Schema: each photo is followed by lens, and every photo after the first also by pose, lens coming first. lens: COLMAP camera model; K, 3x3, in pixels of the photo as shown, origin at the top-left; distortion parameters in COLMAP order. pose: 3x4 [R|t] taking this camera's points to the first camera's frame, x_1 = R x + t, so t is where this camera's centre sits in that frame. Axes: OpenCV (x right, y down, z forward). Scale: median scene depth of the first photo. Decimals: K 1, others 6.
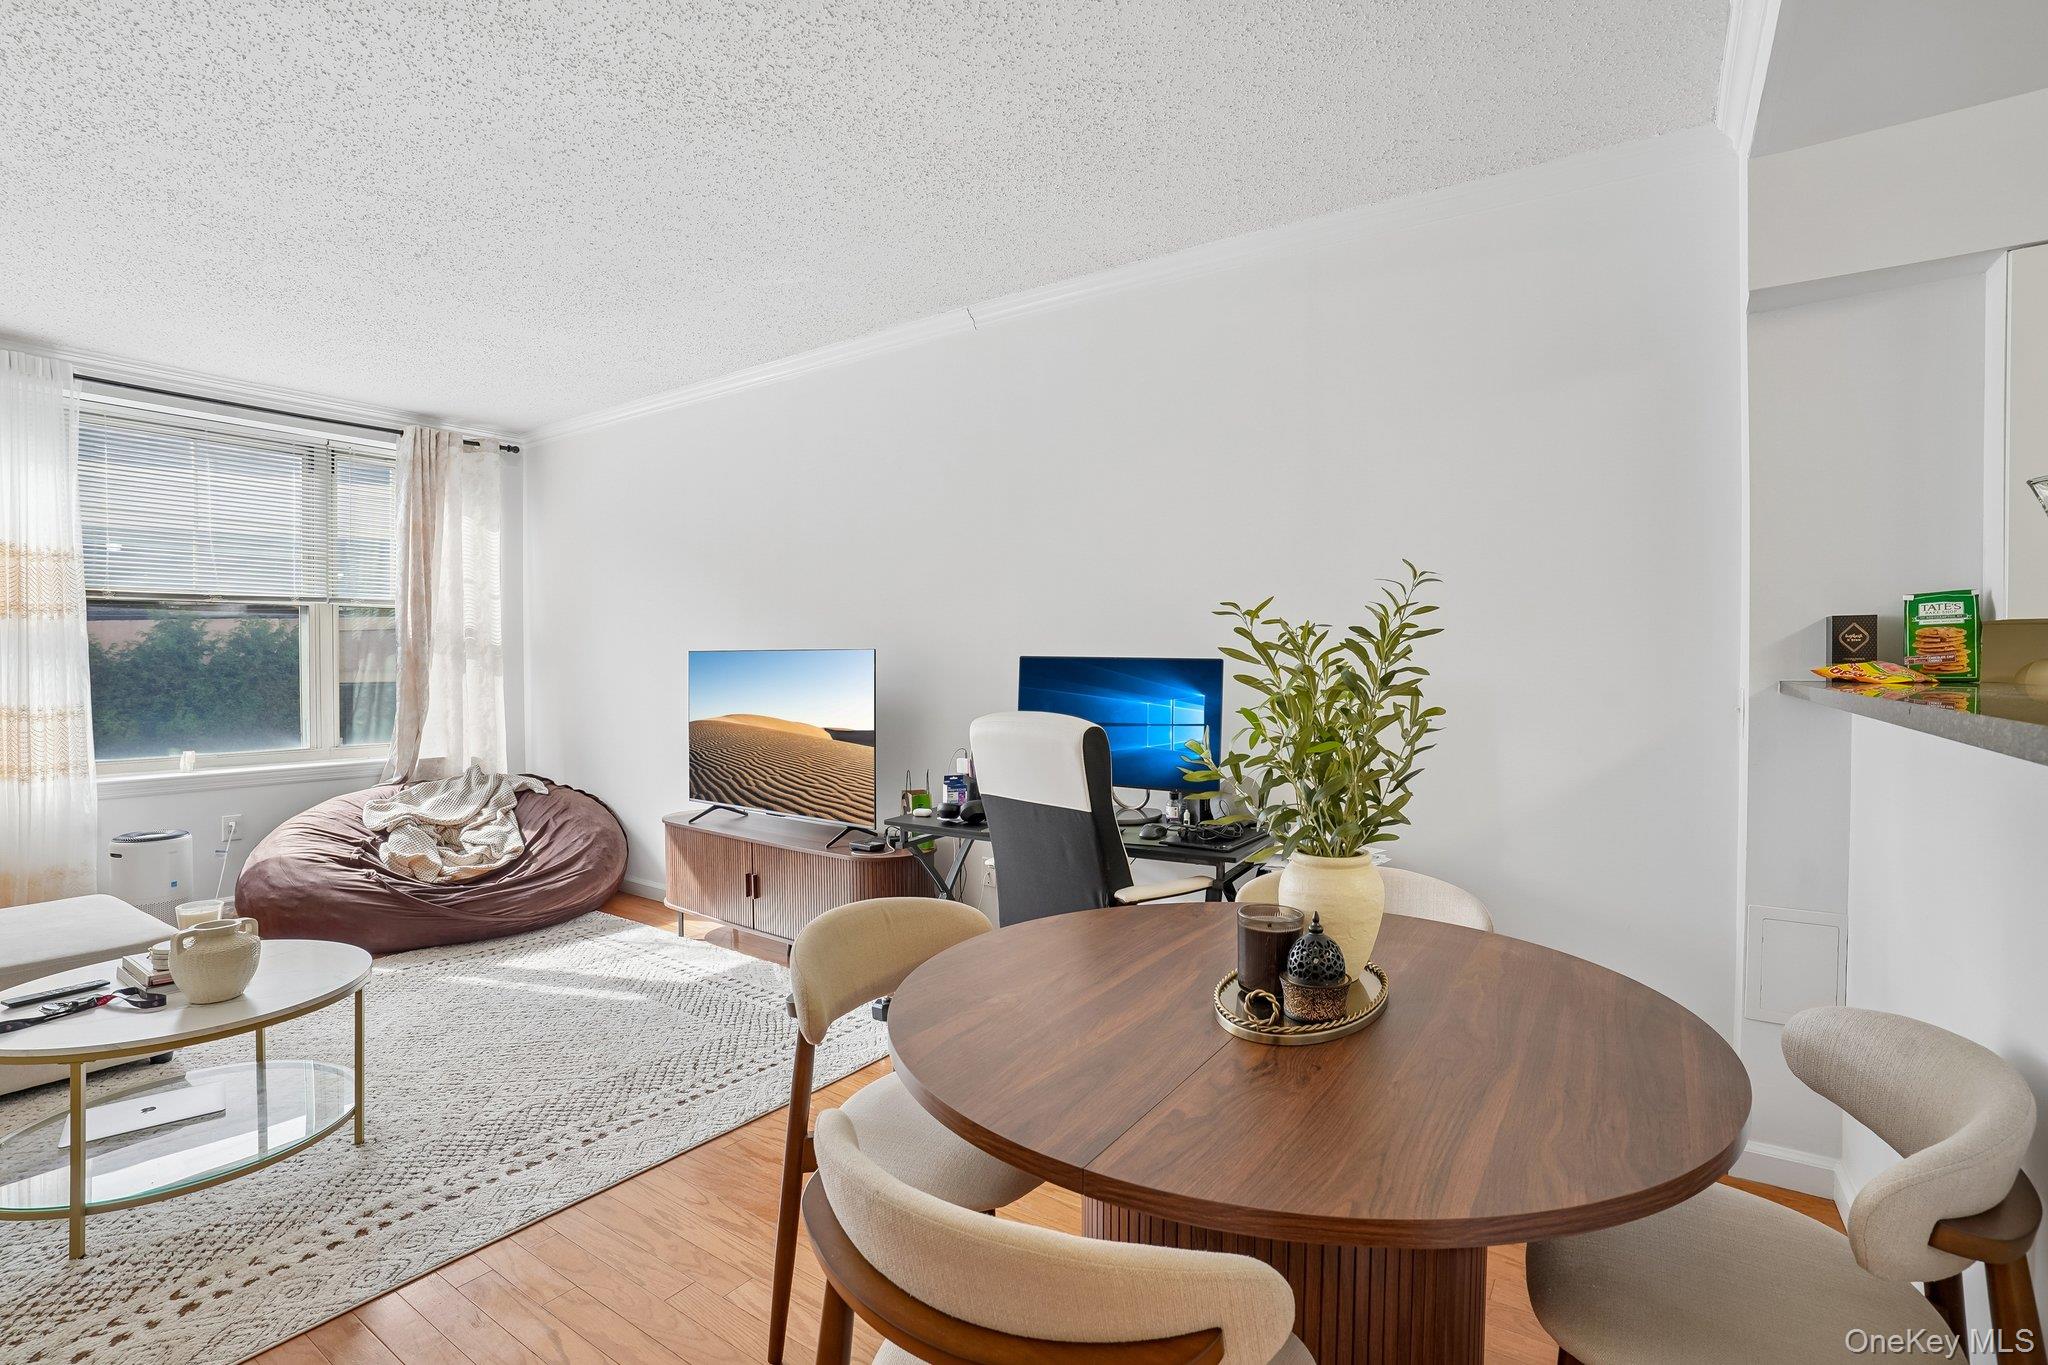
lens RADIAL K [[949.5, 0, 1027.4], [0, 949.5, 681.1], [0, 0, 1]] dist [-0.082659, 0.031539]
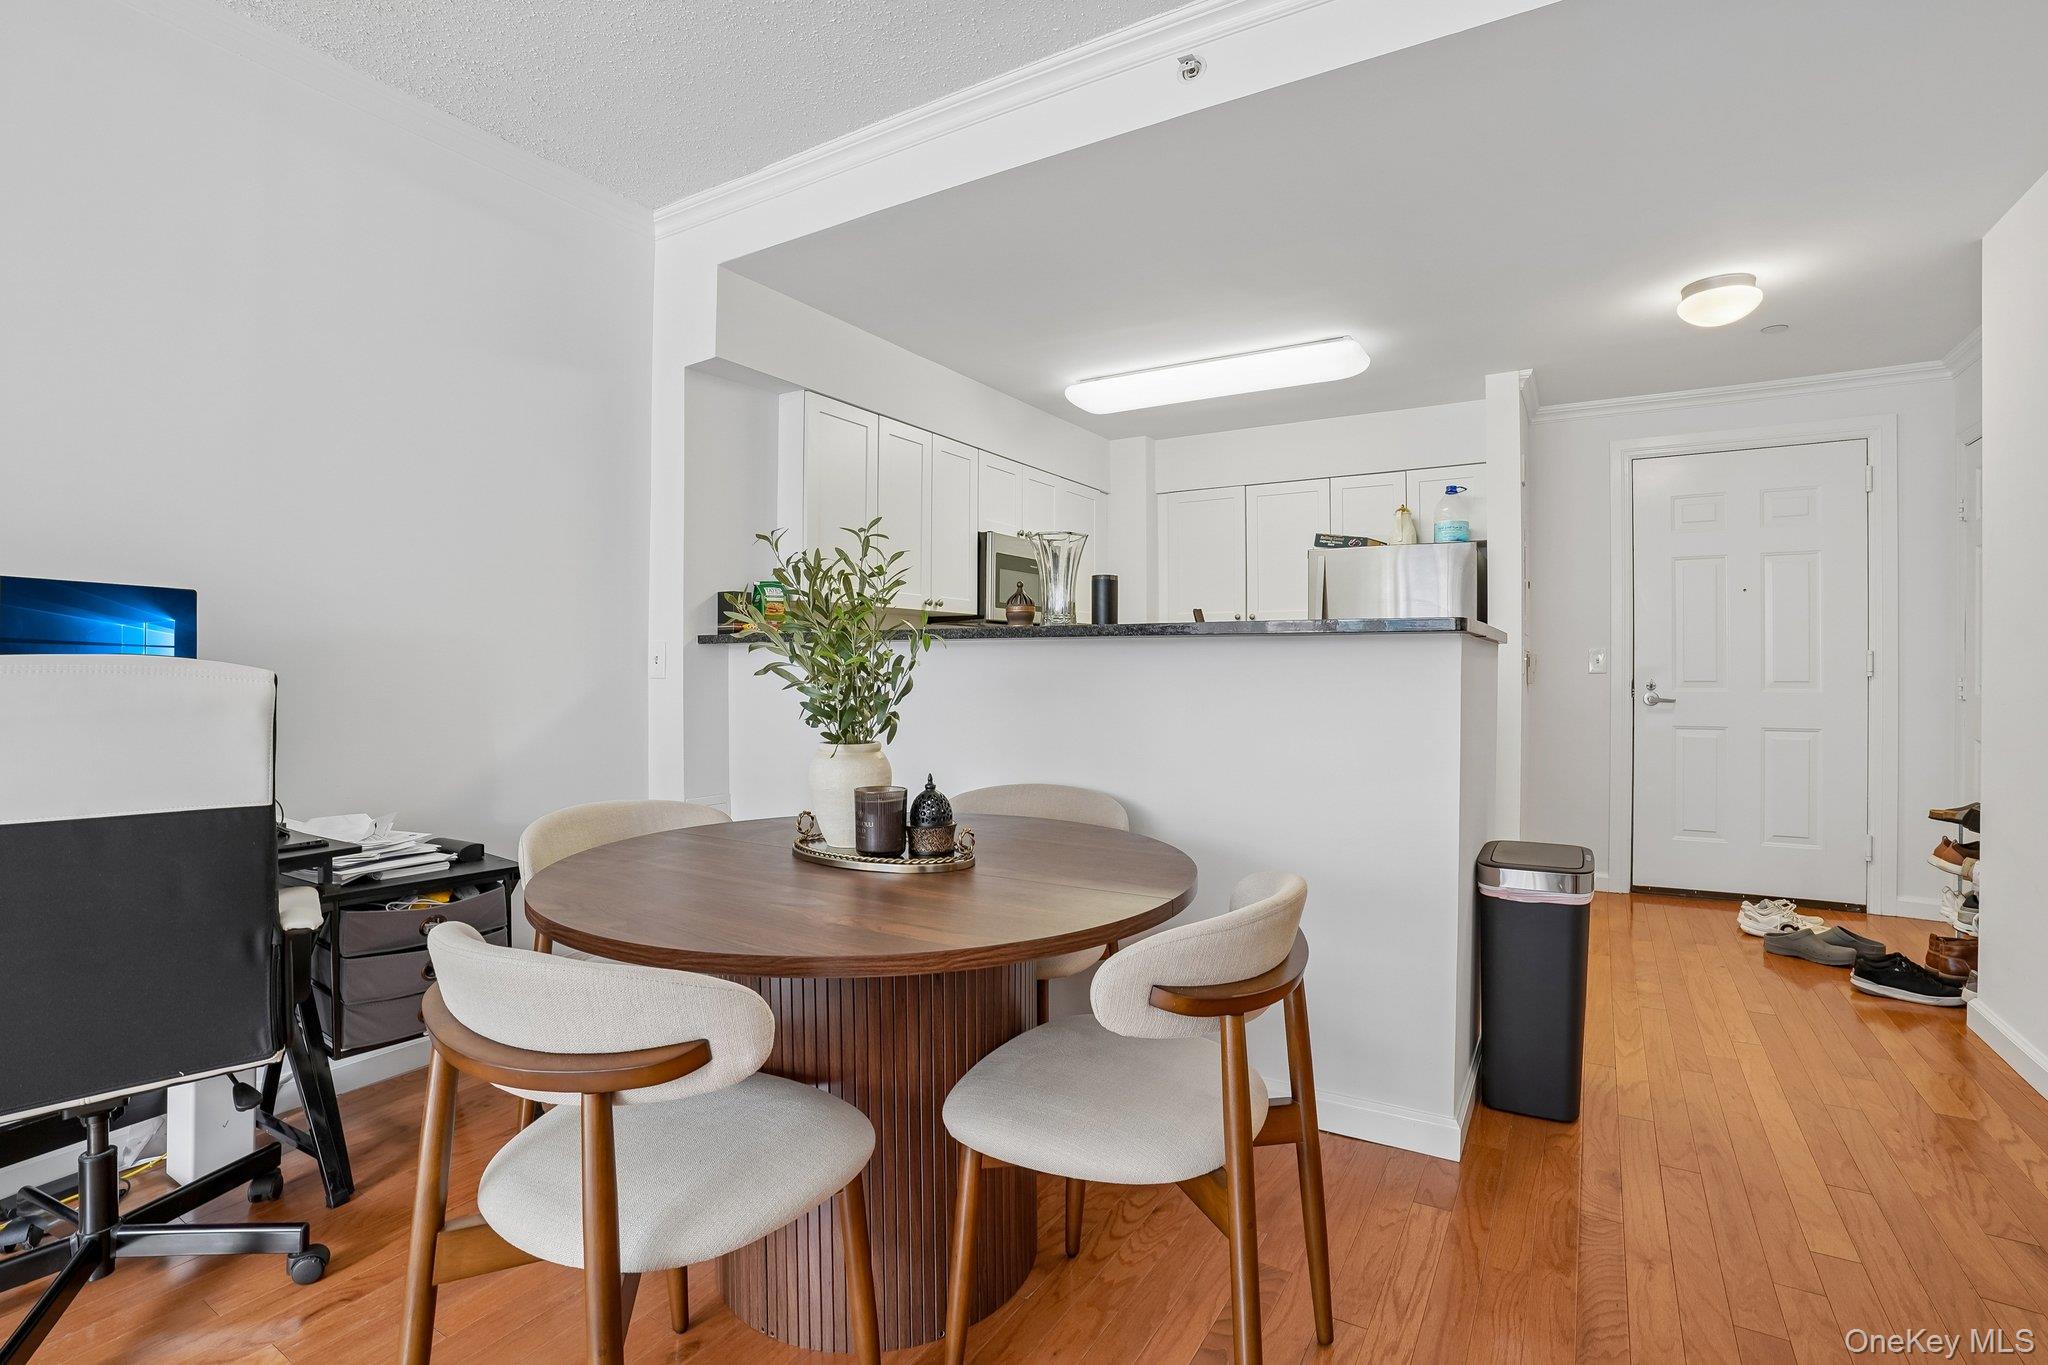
lens RADIAL K [[956.6, 0, 1024.0], [0, 956.6, 682.5], [0, 0, 1]] dist [-0.087432, 0.038293]
pose [[-0.049773, -0.013288, 0.998672, -0.335153], [0.019240, 0.999713, 0.014261, 0.031651], [-0.998575, 0.019924, -0.049503, 0.295256]]
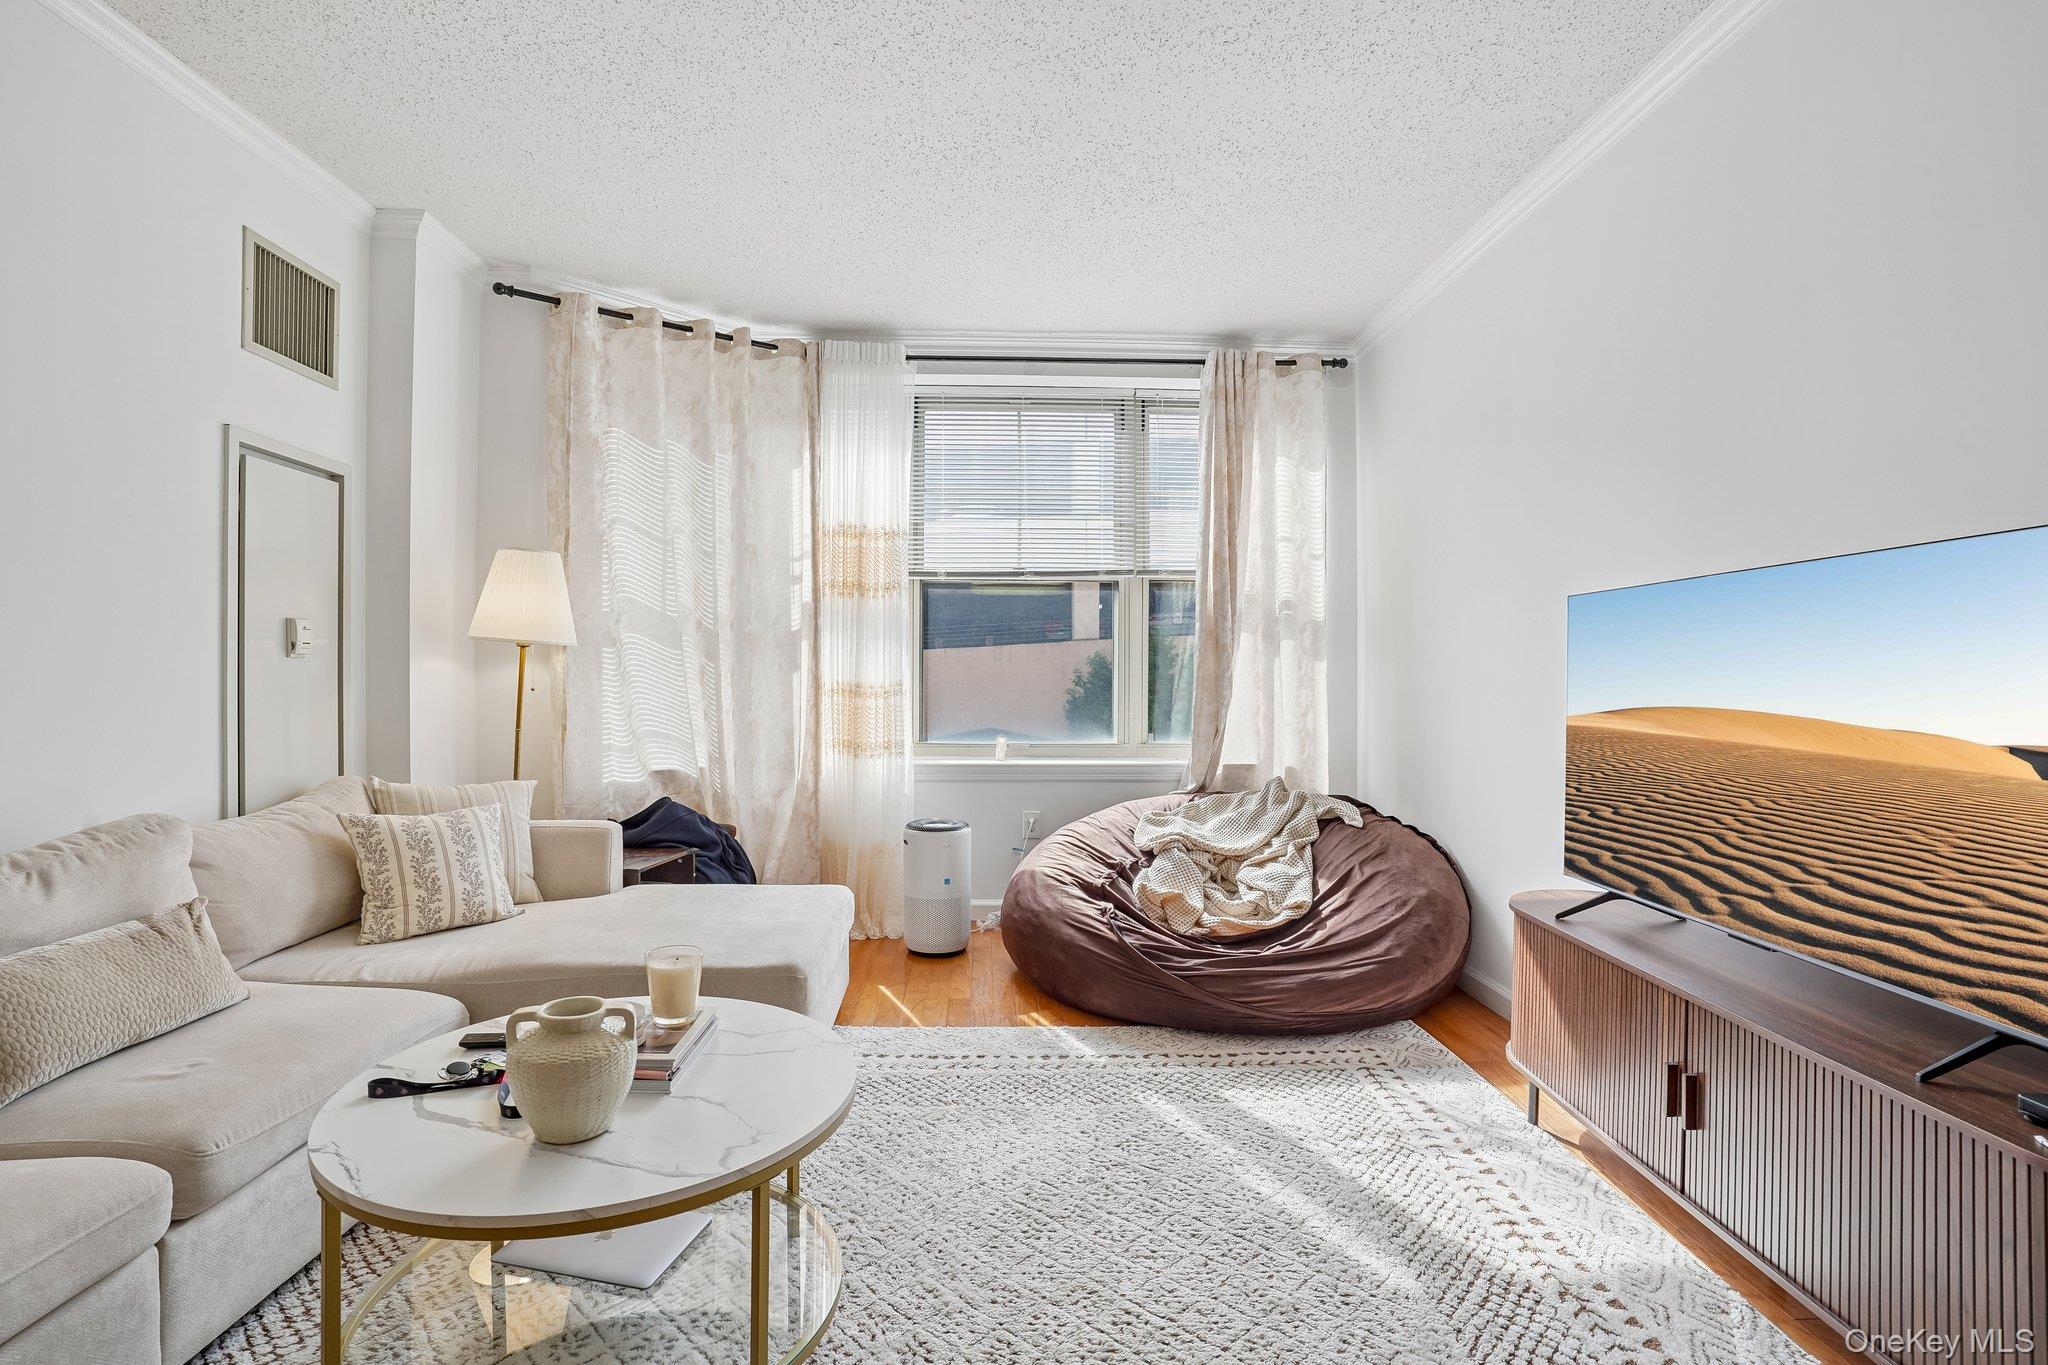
lens RADIAL K [[956.6, 0, 1024.0], [0, 956.6, 682.5], [0, 0, 1]] dist [-0.087432, 0.038293]
pose [[0.596278, 0.004584, -0.802765, -0.121623], [-0.019259, 0.999778, -0.008596, 0.029405], [0.802547, 0.020586, 0.596234, 0.449020]]
